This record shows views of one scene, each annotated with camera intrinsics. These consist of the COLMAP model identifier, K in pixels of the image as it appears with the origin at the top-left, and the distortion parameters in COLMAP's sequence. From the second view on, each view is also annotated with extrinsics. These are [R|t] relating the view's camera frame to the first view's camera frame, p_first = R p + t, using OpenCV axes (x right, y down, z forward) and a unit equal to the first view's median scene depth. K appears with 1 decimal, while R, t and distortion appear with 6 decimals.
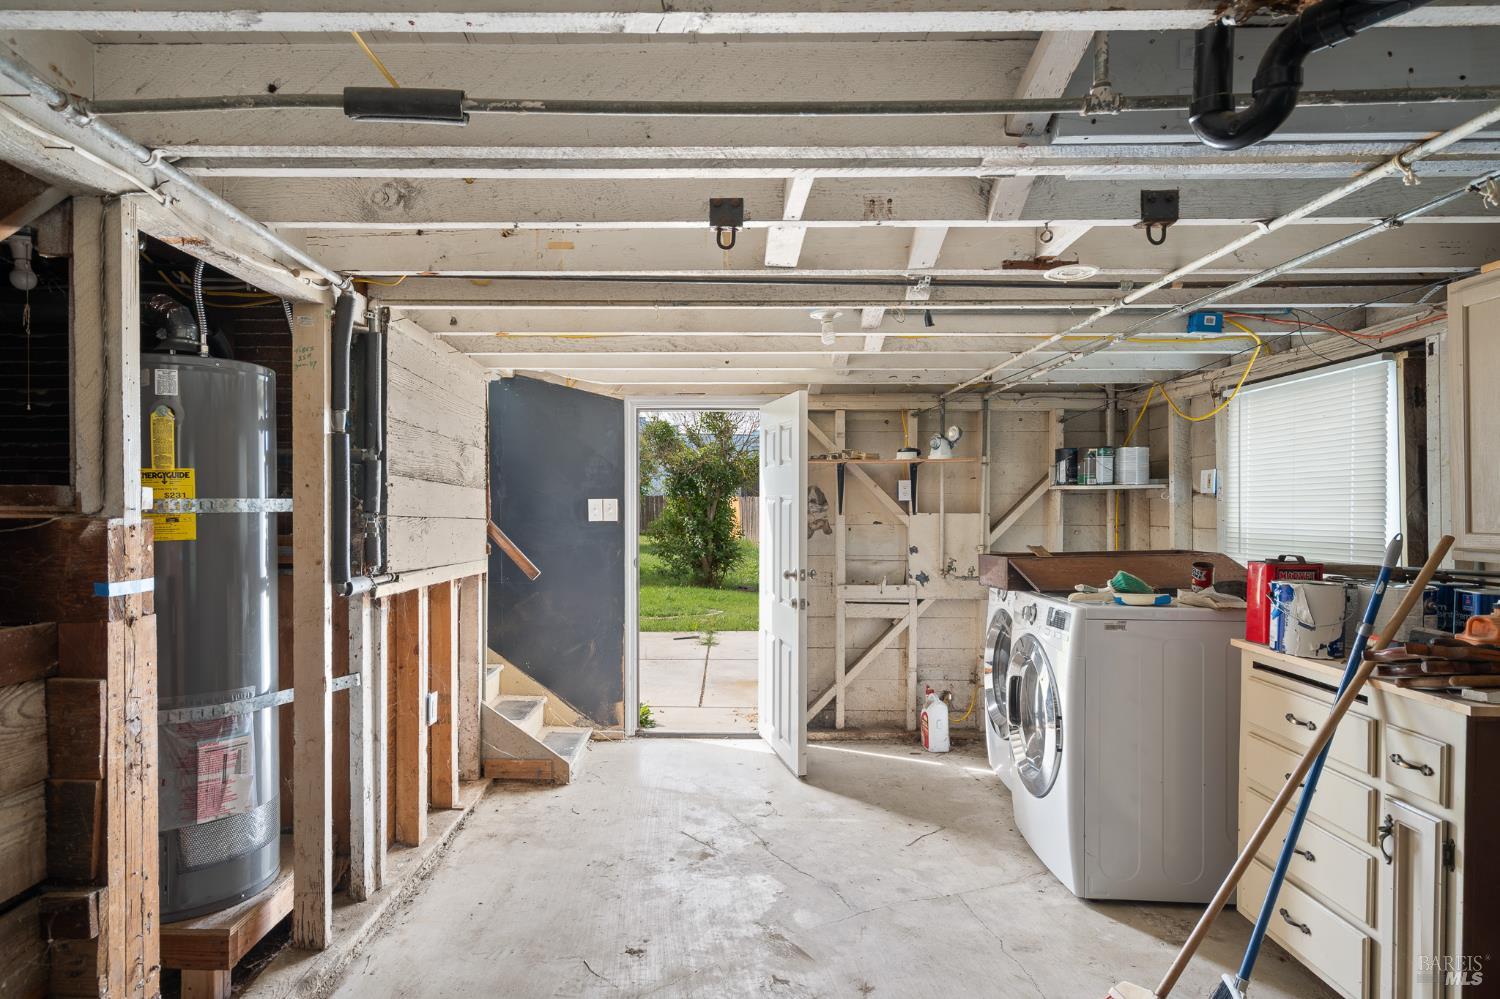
lens RADIAL K [[866.5, 0, 747.4], [0, 866.5, 507.5], [0, 0, 1]] dist [0.001778, 0.003007]
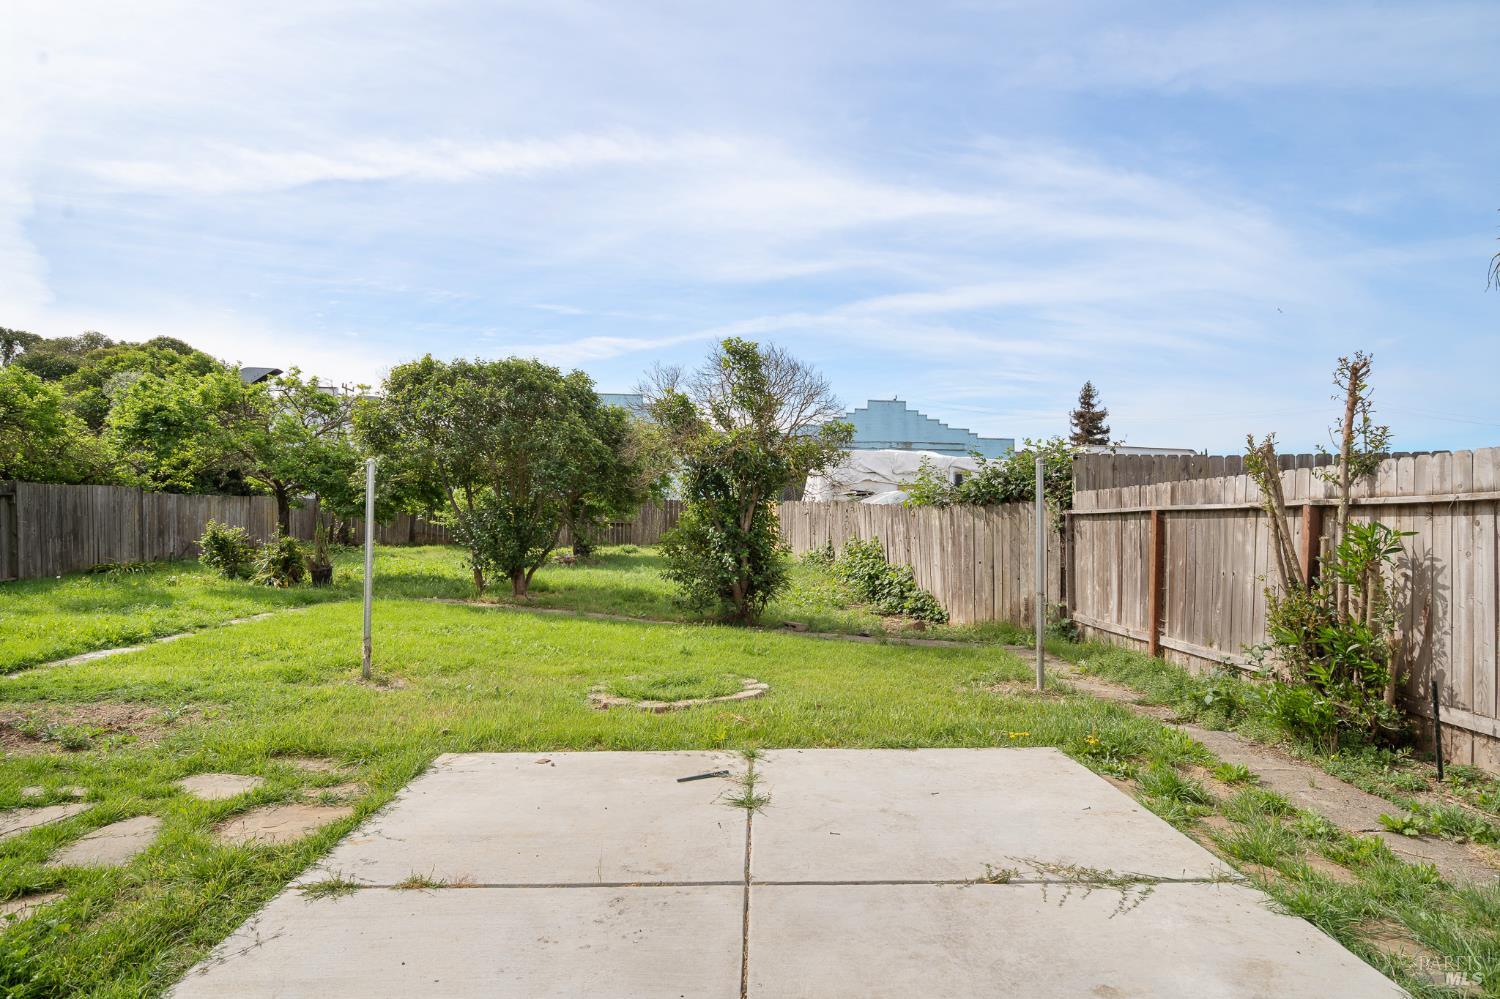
lens RADIAL K [[866.5, 0, 751.6], [0, 866.5, 508.1], [0, 0, 1]] dist [0.001778, 0.003007]
pose [[0.999546, 0.002186, -0.030036, -0.015443], [-0.002341, 0.999984, -0.005138, -0.001225], [0.030025, 0.005206, 0.999536, 0.276610]]
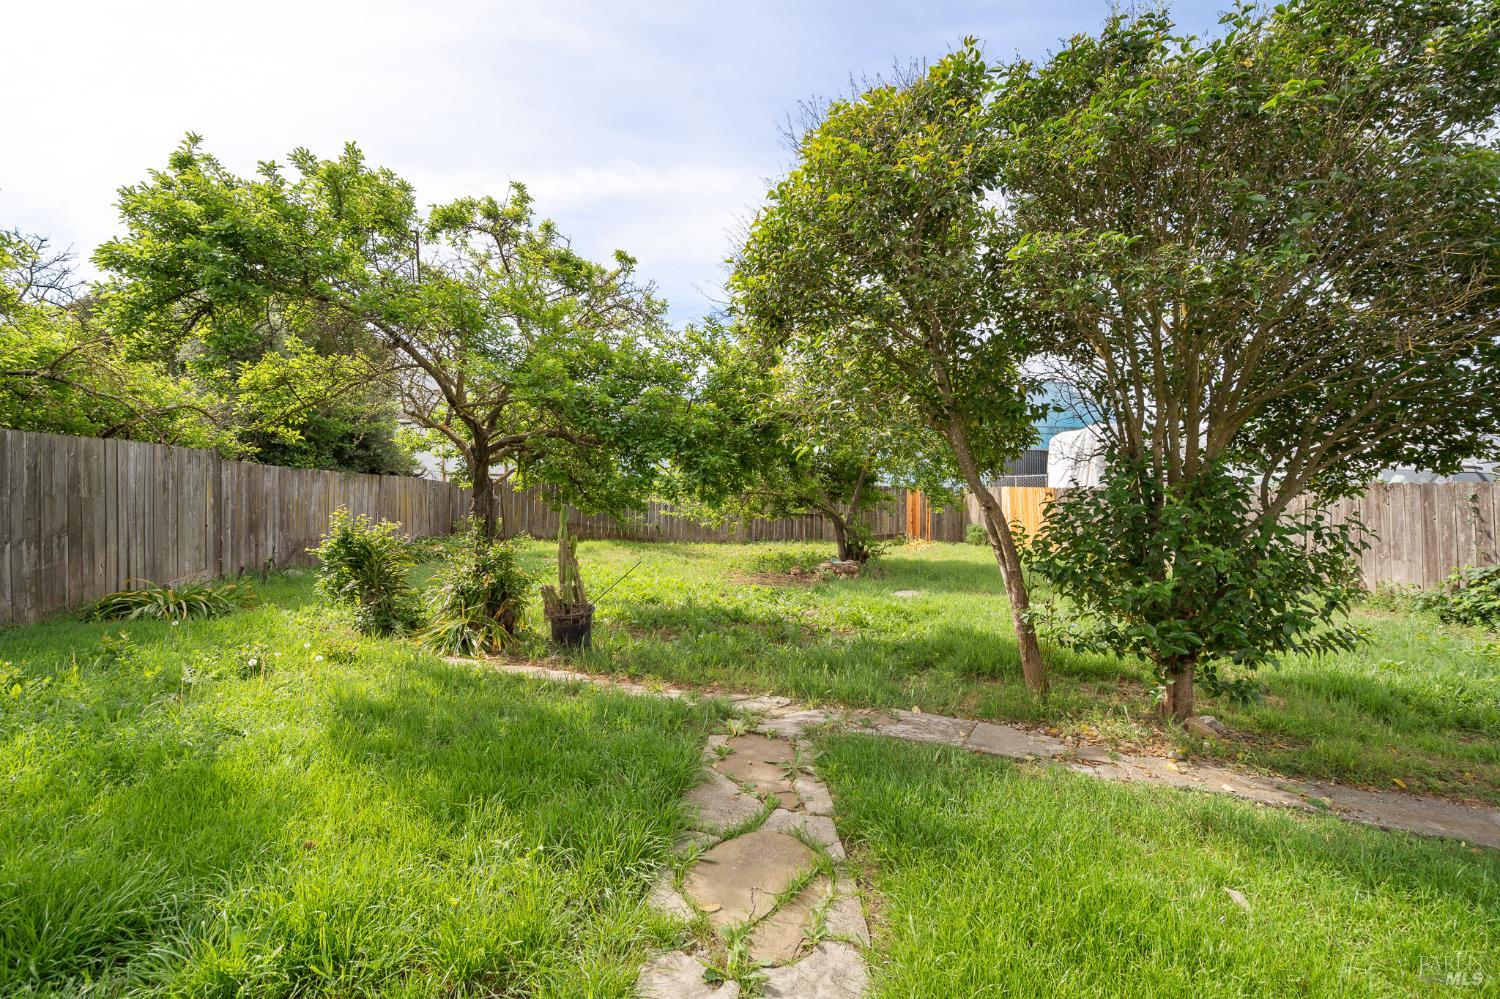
lens RADIAL K [[693.8, 0, 735.9], [0, 693.8, 502.0], [0, 0, 1]] dist [-0.006387, 0.002745]
pose [[0.999036, 0.009679, -0.042815, -0.405705], [-0.009767, 0.999951, -0.001832, 0.003951], [0.042795, 0.002248, 0.999081, 0.842839]]
